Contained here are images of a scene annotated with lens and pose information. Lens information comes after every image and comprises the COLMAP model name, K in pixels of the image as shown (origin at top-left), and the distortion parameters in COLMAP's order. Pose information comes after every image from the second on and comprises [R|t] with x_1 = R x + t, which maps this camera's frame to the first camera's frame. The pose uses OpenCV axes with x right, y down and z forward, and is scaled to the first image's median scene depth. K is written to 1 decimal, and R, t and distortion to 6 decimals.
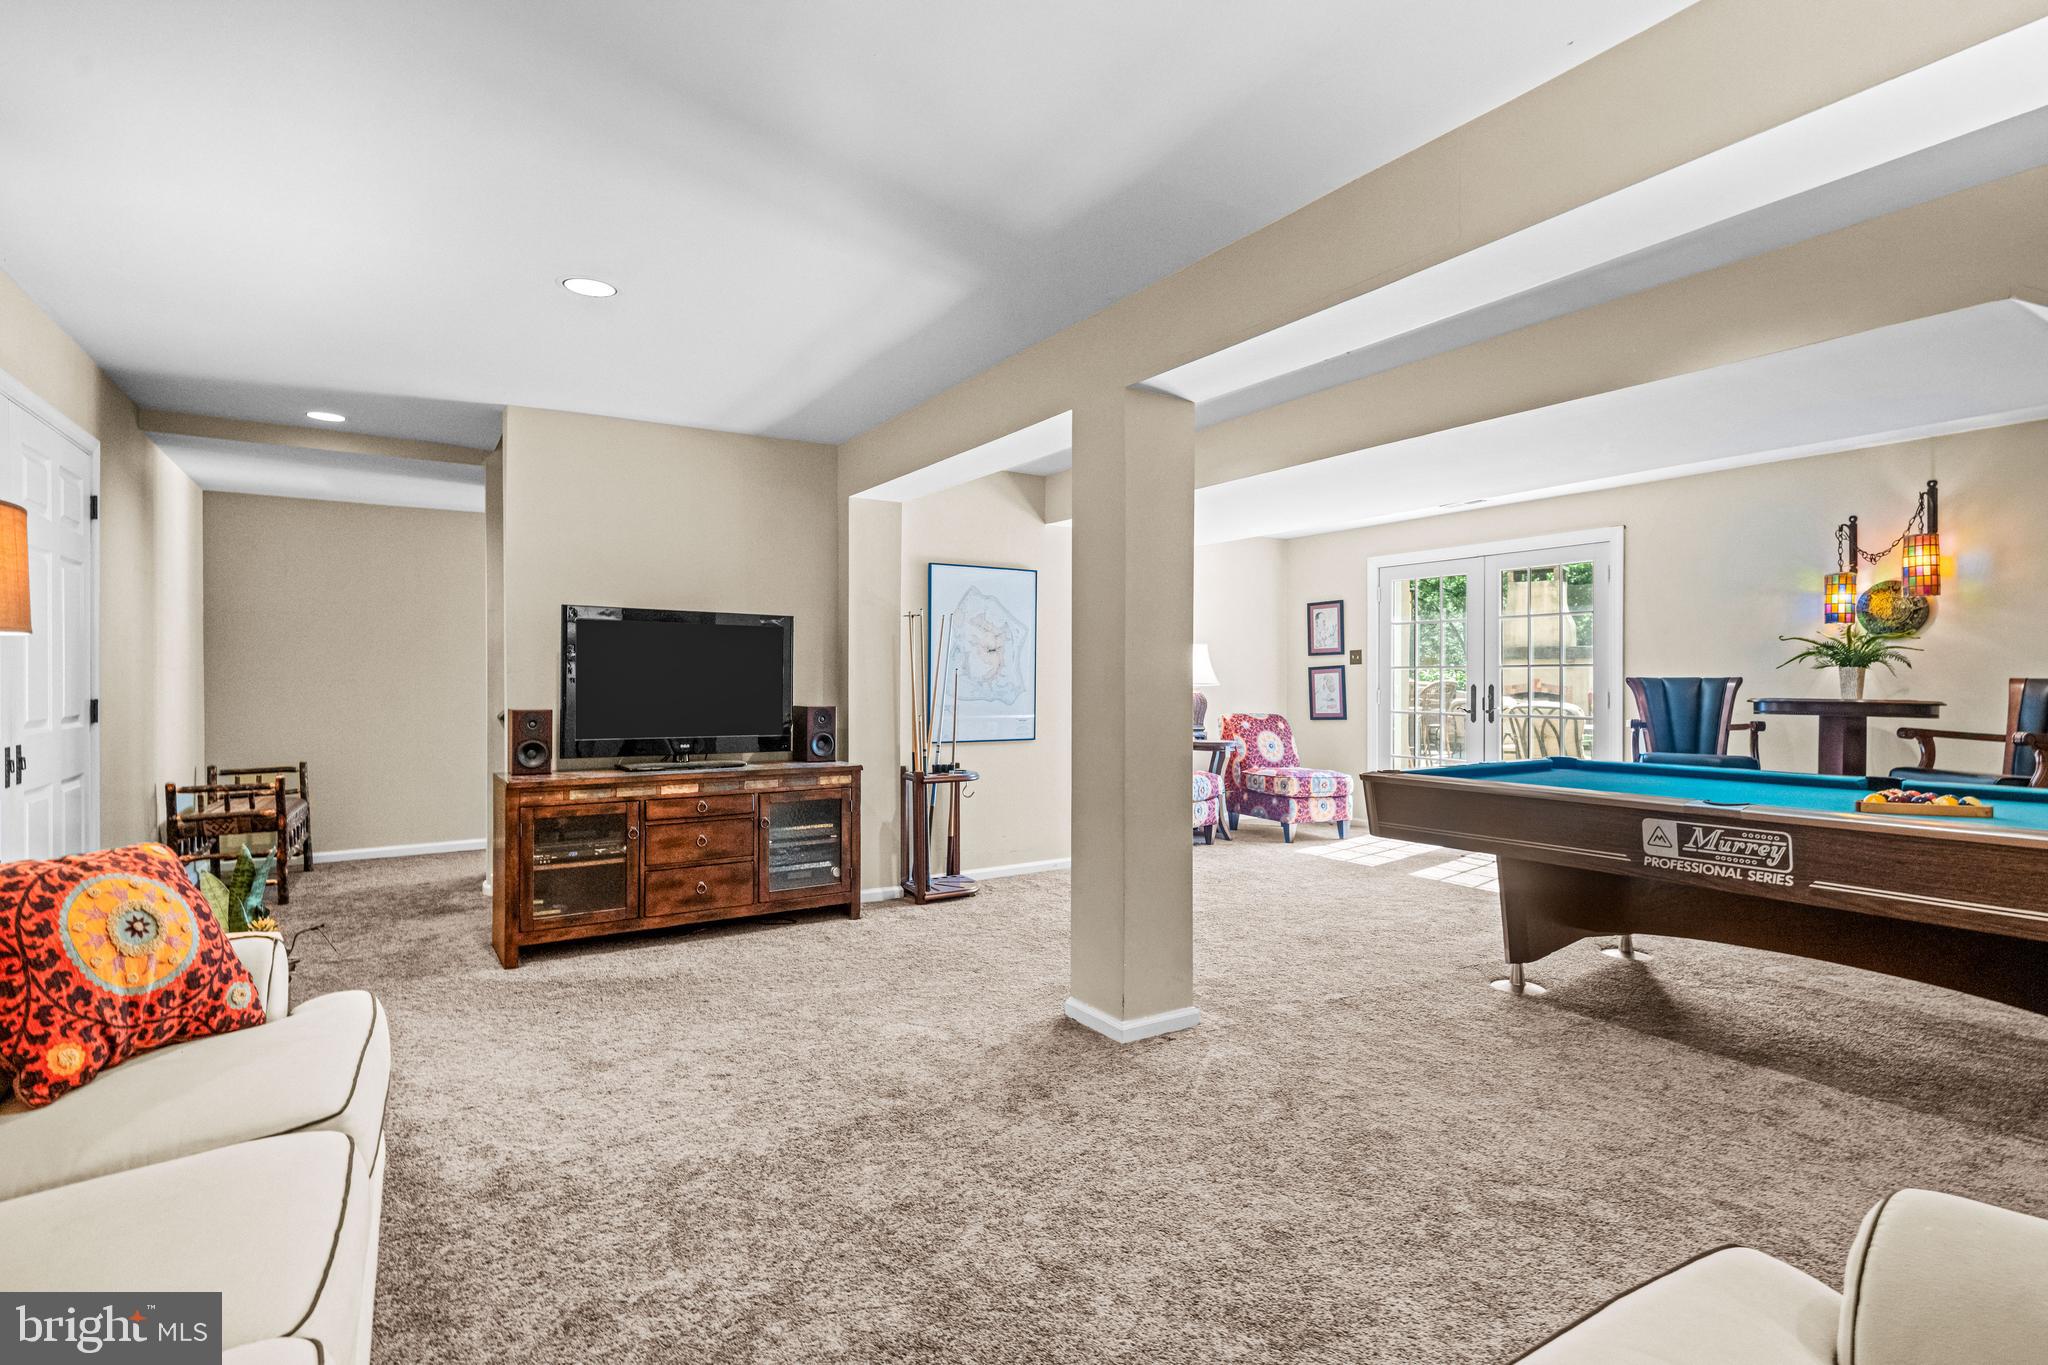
lens RADIAL K [[965.0, 0, 1027.2], [0, 965.0, 691.0], [0, 0, 1]] dist [0.003458, -0.000188]
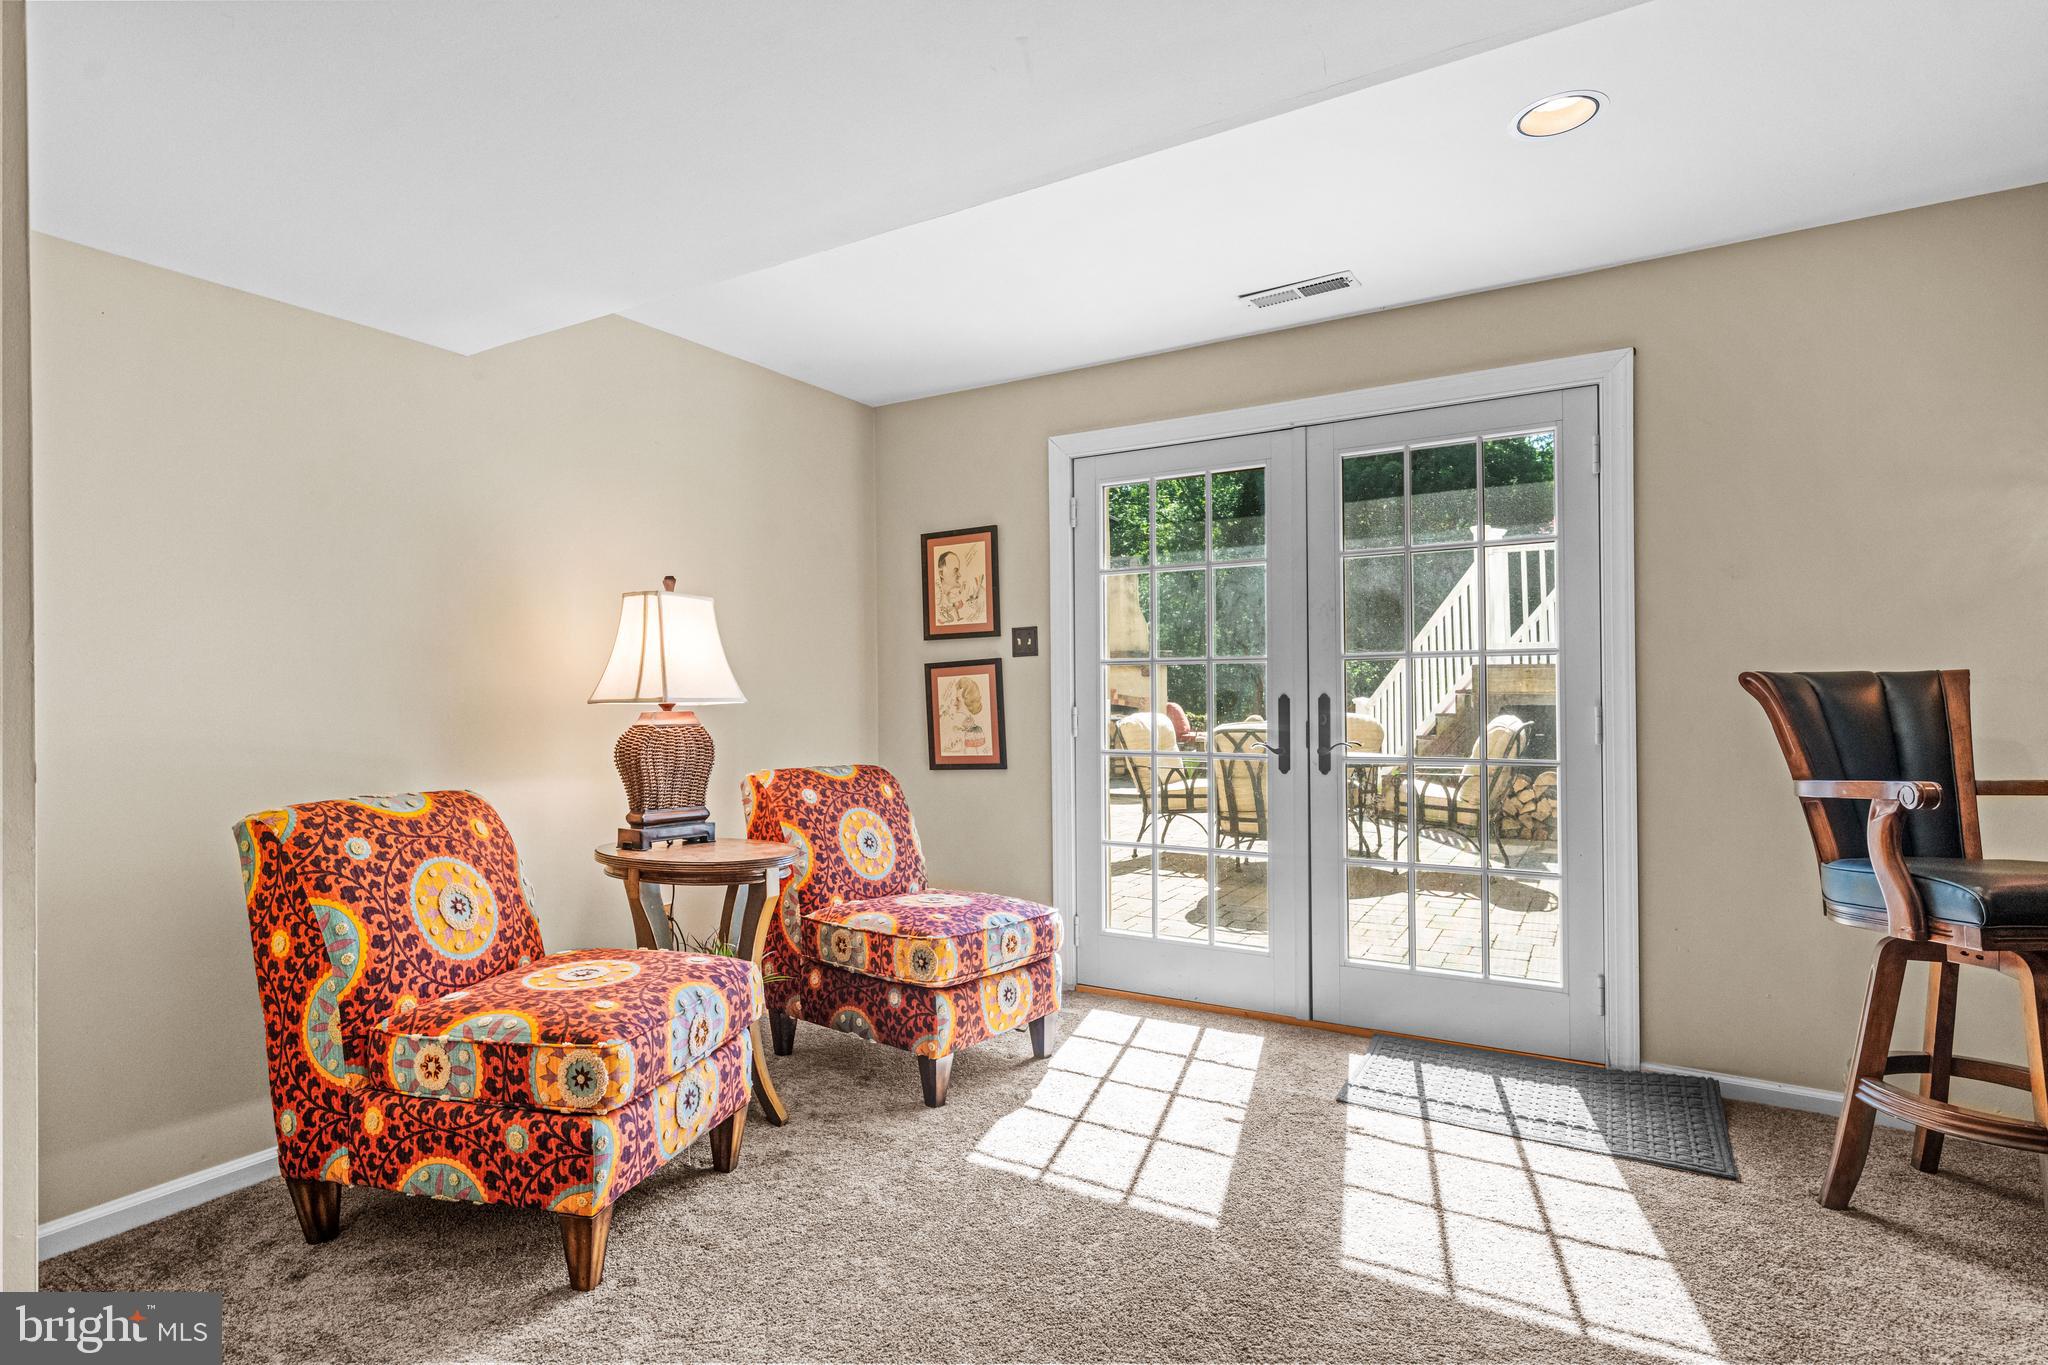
lens RADIAL K [[1020.3, 0, 1036.5], [0, 1020.3, 696.9], [0, 0, 1]] dist [0.004821, -0.001005]
pose [[0.882016, -0.007464, 0.471160, 0.108725], [0.012666, 0.999889, -0.007871, -0.003041], [-0.471049, 0.012910, 0.882013, 0.580935]]
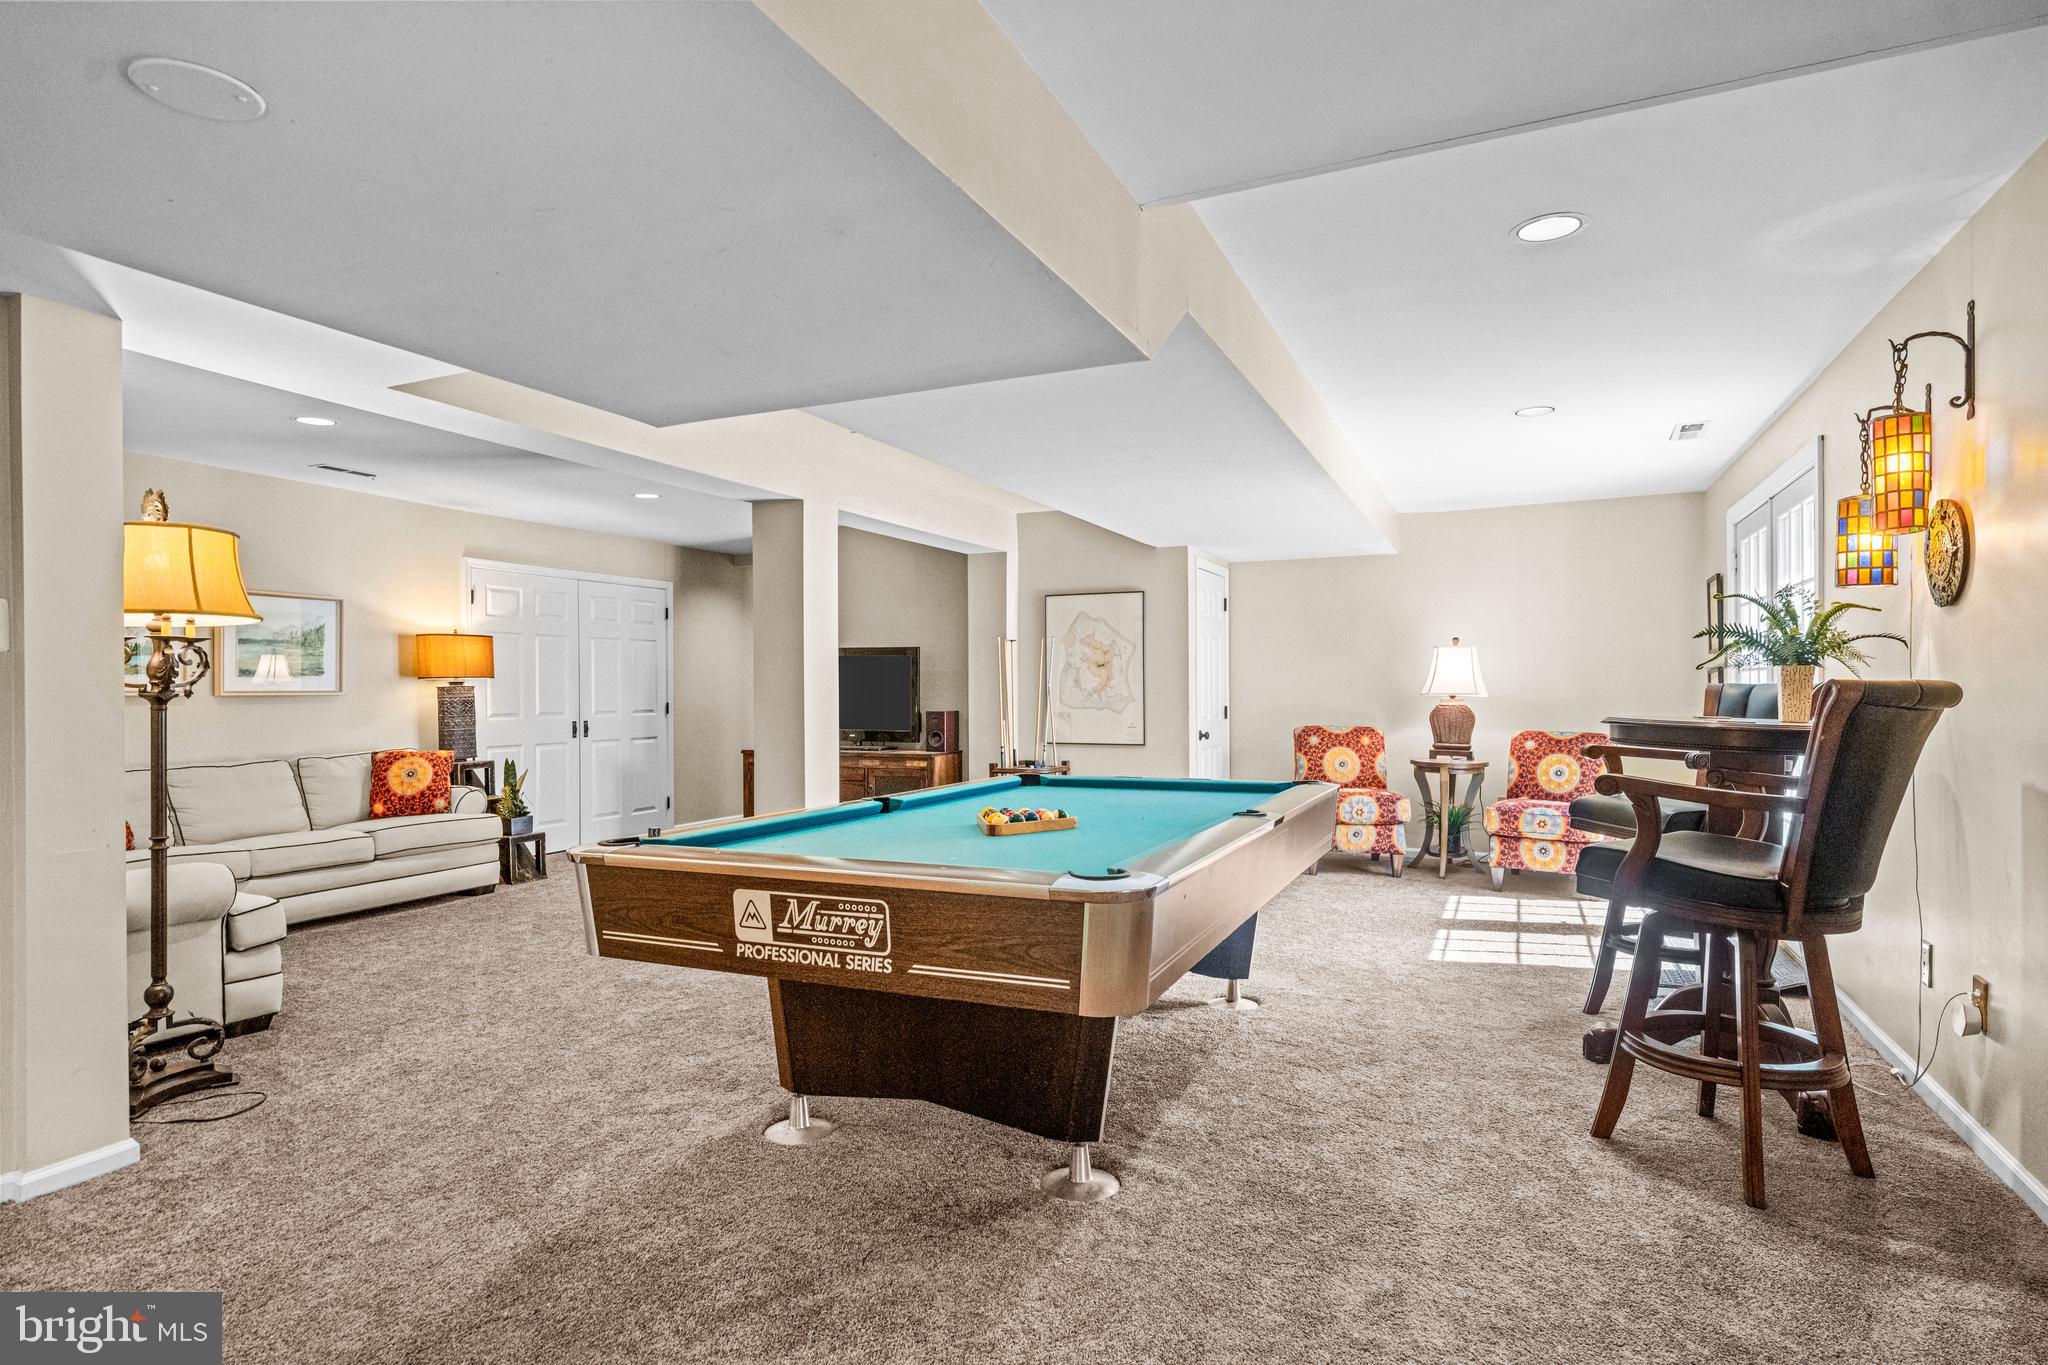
lens RADIAL K [[1070.0, 0, 1033.5], [0, 1070.0, 684.0], [0, 0, 1]] dist [0.004773, 0.001400]
pose [[0.566610, -0.007009, -0.823956, 0.745469], [-0.002257, 0.999947, -0.010059, -0.005269], [0.823983, 0.007559, 0.566564, 0.163693]]
